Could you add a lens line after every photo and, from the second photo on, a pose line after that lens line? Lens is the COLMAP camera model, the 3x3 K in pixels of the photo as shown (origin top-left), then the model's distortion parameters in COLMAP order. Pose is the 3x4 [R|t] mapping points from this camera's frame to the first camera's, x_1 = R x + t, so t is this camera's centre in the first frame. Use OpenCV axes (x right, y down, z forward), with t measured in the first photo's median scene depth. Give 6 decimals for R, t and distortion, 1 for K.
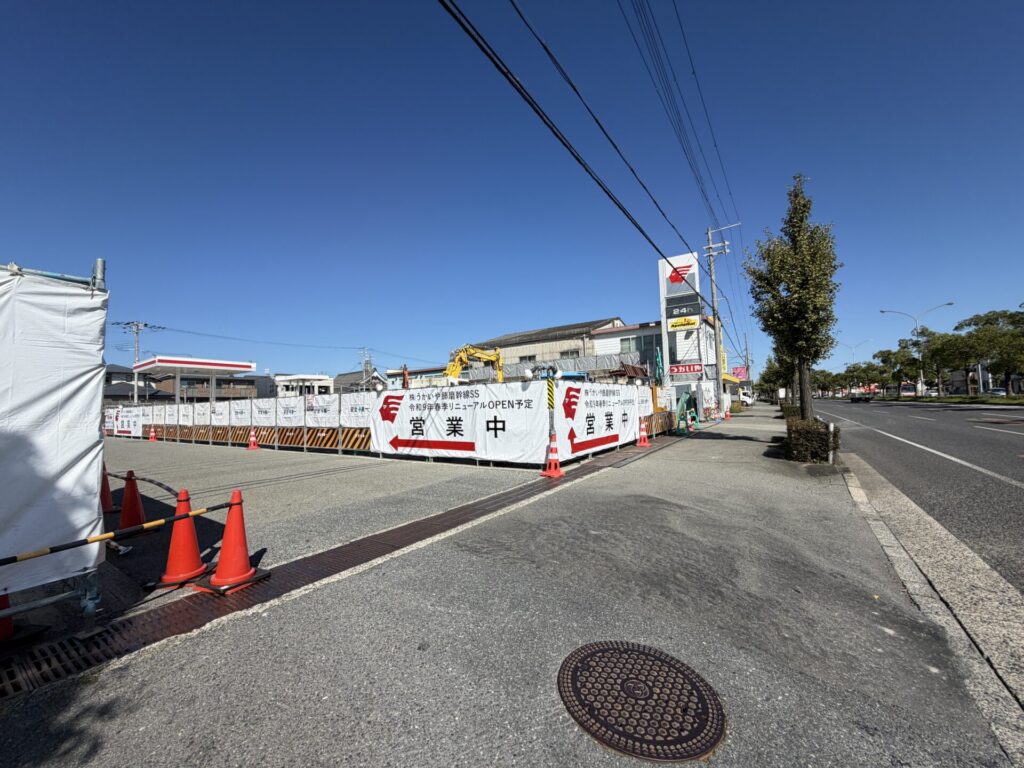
lens RADIAL K [[406.3, 0, 511.9], [0, 406.3, 383.0], [0, 0, 1]] dist [0.003718, -0.001098]
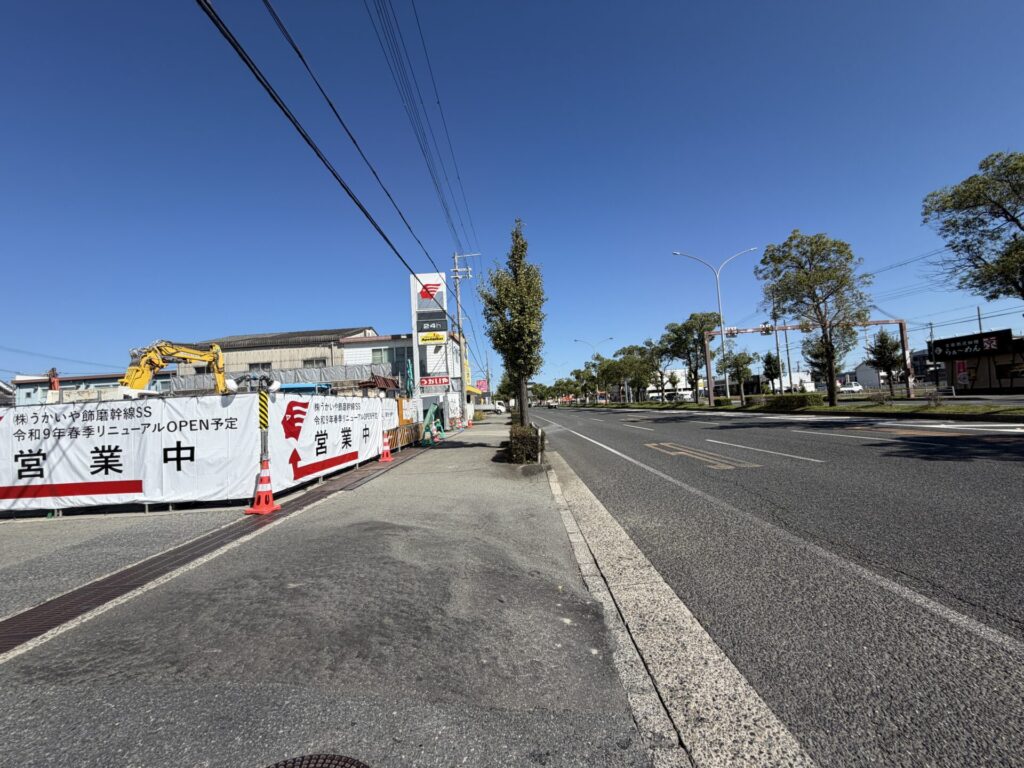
lens RADIAL K [[406.3, 0, 509.1], [0, 406.3, 382.9], [0, 0, 1]] dist [0.003718, -0.001098]
pose [[0.839522, 0.013103, 0.543167, 0.053307], [0.002194, 0.999619, -0.027506, -0.003107], [-0.543321, 0.024284, 0.839174, 0.040597]]
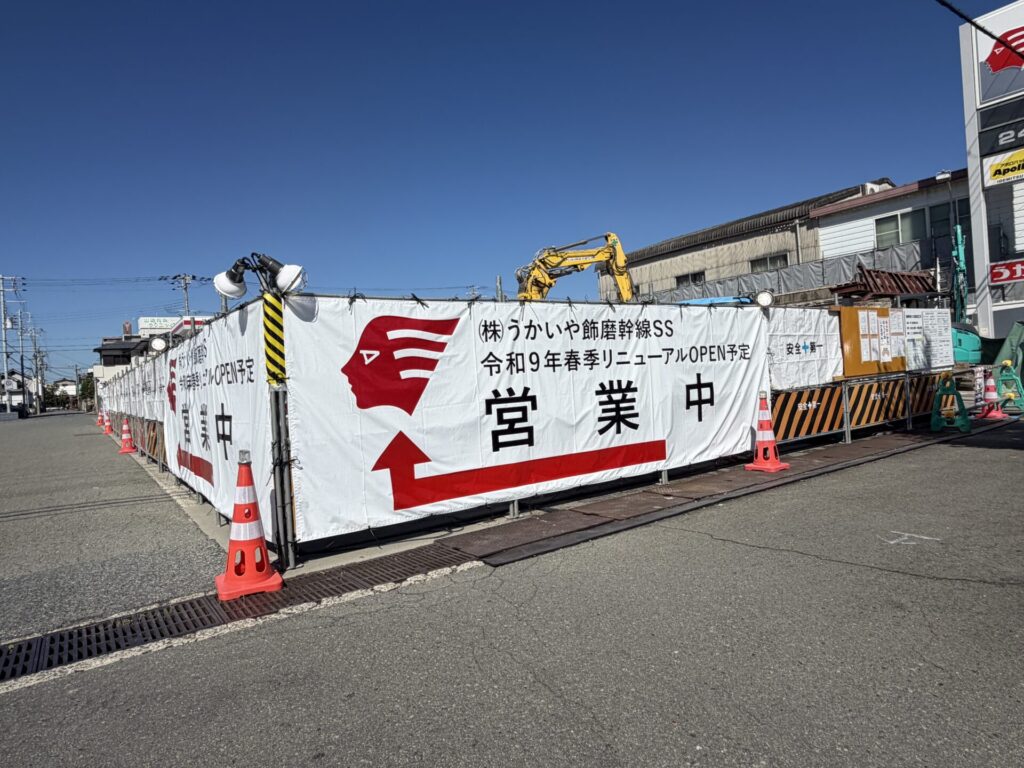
lens RADIAL K [[615.9, 0, 497.1], [0, 615.9, 381.3], [0, 0, 1]] dist [-0.004623, 0.001072]
pose [[0.930912, -0.023047, -0.364516, 0.366301], [0.051531, 0.996312, 0.068607, 0.029656], [0.361591, -0.082651, 0.928666, 0.484866]]
